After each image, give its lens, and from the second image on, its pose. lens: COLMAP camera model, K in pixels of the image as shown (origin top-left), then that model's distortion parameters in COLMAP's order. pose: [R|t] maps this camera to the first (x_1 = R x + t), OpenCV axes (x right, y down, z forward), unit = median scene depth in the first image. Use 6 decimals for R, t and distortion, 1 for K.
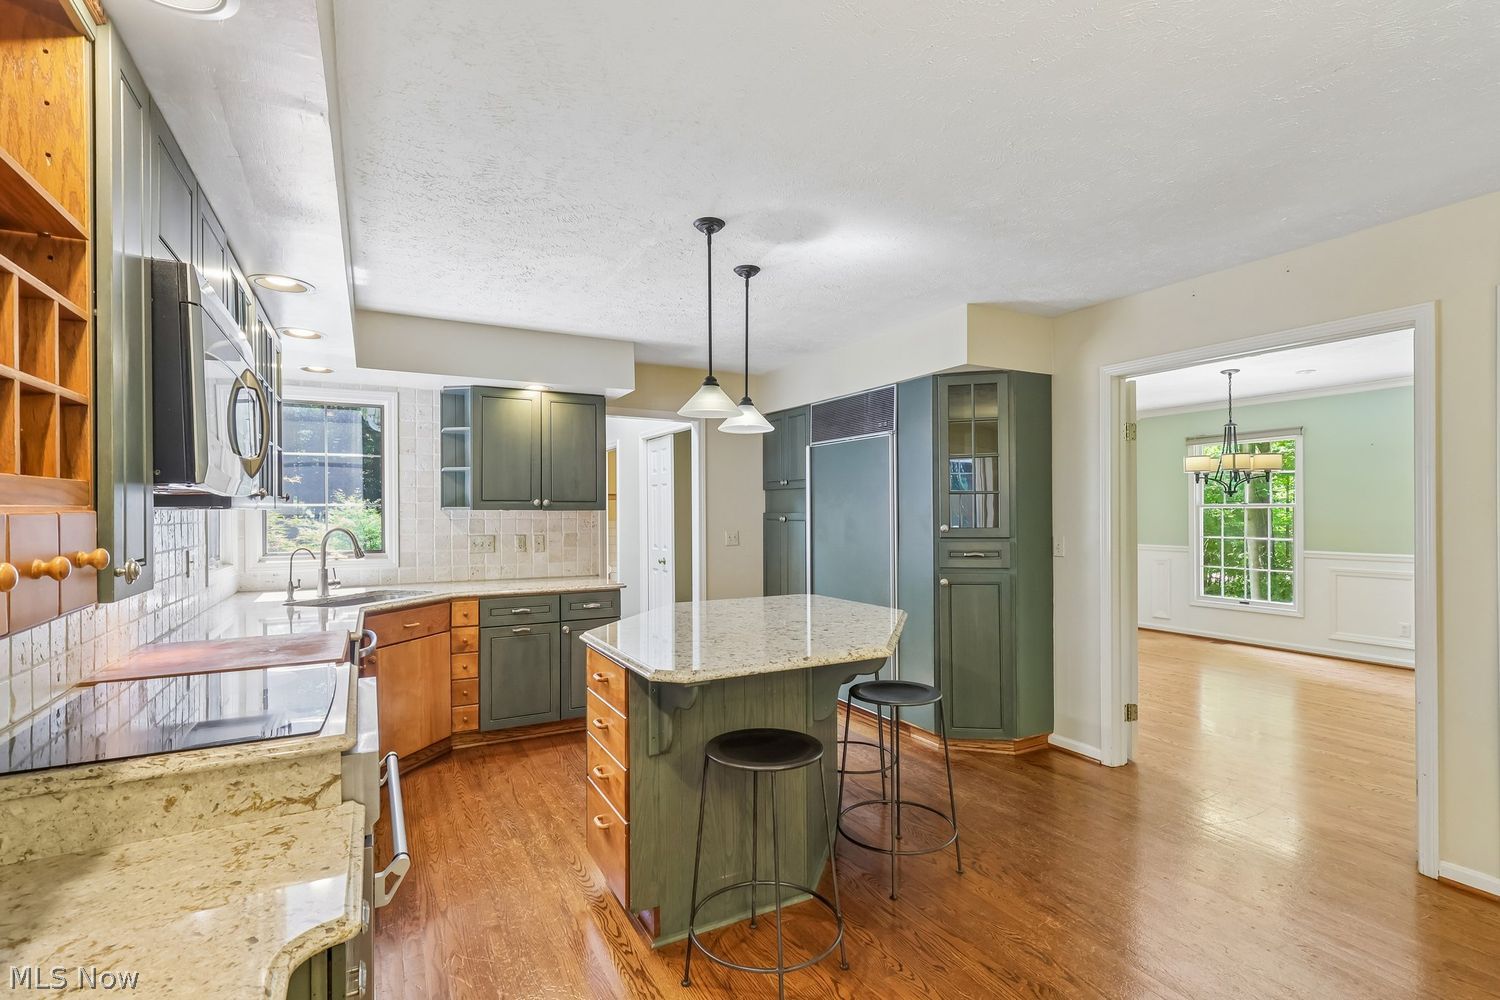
lens RADIAL K [[697.1, 0, 755.5], [0, 697.1, 510.0], [0, 0, 1]] dist [-0.005864, 0.002155]
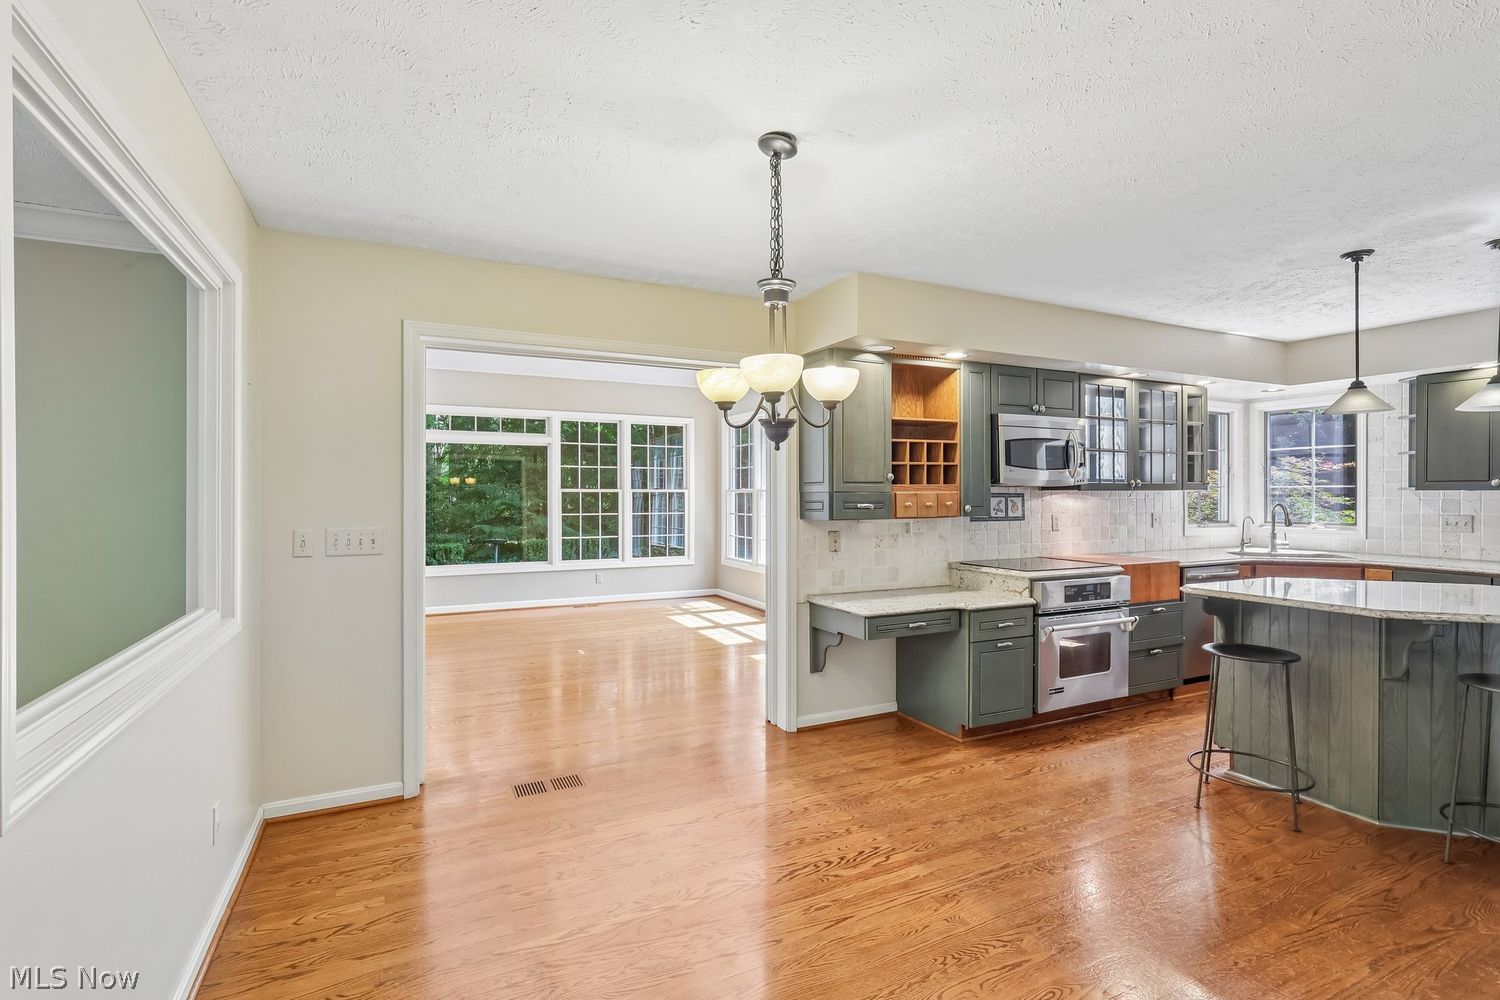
lens RADIAL K [[697.1, 0, 745.5], [0, 697.1, 496.7], [0, 0, 1]] dist [-0.005864, 0.002155]
pose [[-0.042522, 0.007200, -0.999070, 0.827008], [0.004420, 0.999966, 0.007018, -0.002933], [0.999086, -0.004117, -0.042553, -0.004614]]
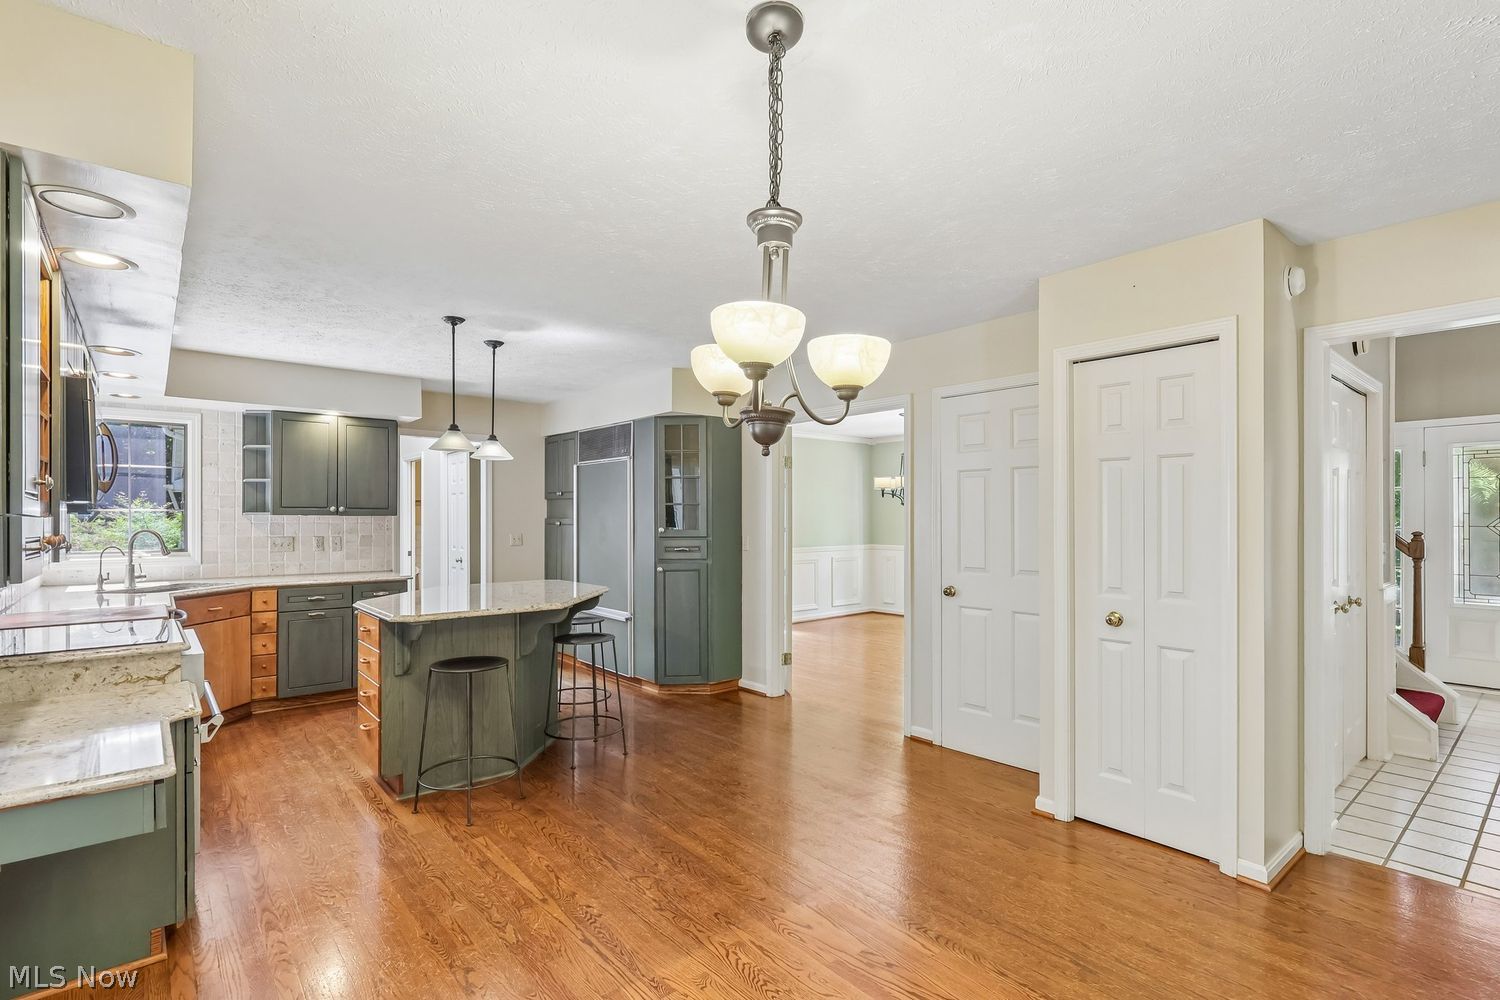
lens RADIAL K [[697.1, 0, 752.8], [0, 697.1, 512.5], [0, 0, 1]] dist [-0.005864, 0.002155]
pose [[0.977703, 0.004729, 0.209942, 0.169045], [-0.003770, 0.999981, -0.004969, -0.001882], [-0.209961, 0.004066, 0.977701, -0.385402]]
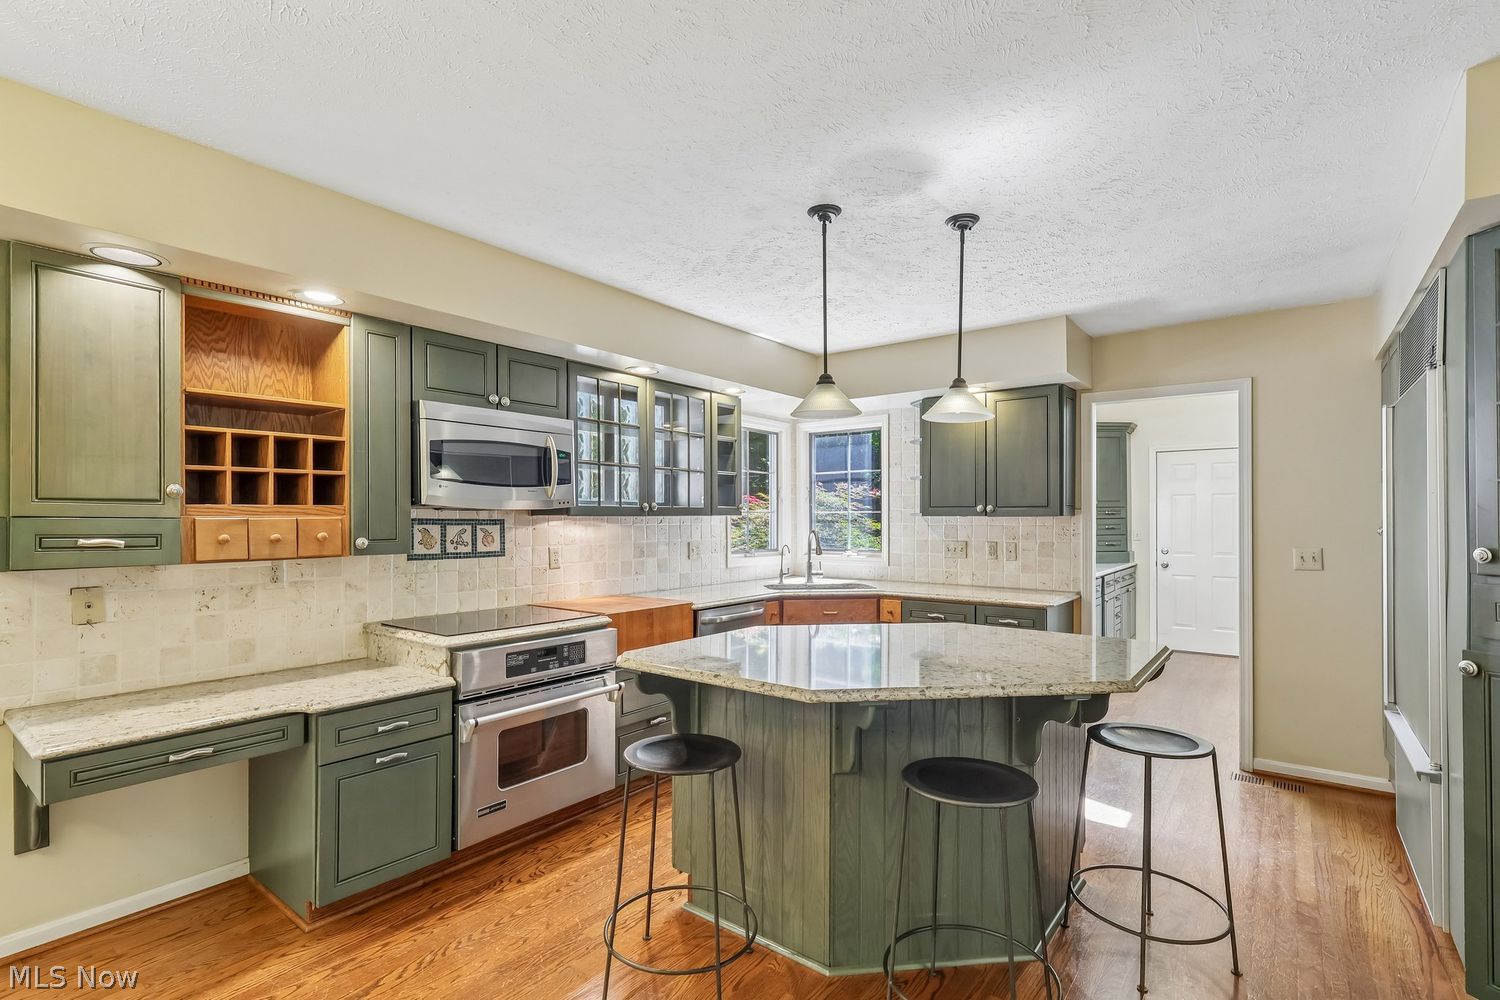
lens RADIAL K [[697.1, 0, 749.8], [0, 697.1, 519.1], [0, 0, 1]] dist [-0.005864, 0.002155]
pose [[0.408303, 0.002282, -0.912843, 0.522915], [0.003281, 0.999987, 0.003967, -0.000951], [0.912840, -0.004614, 0.408290, 0.367915]]
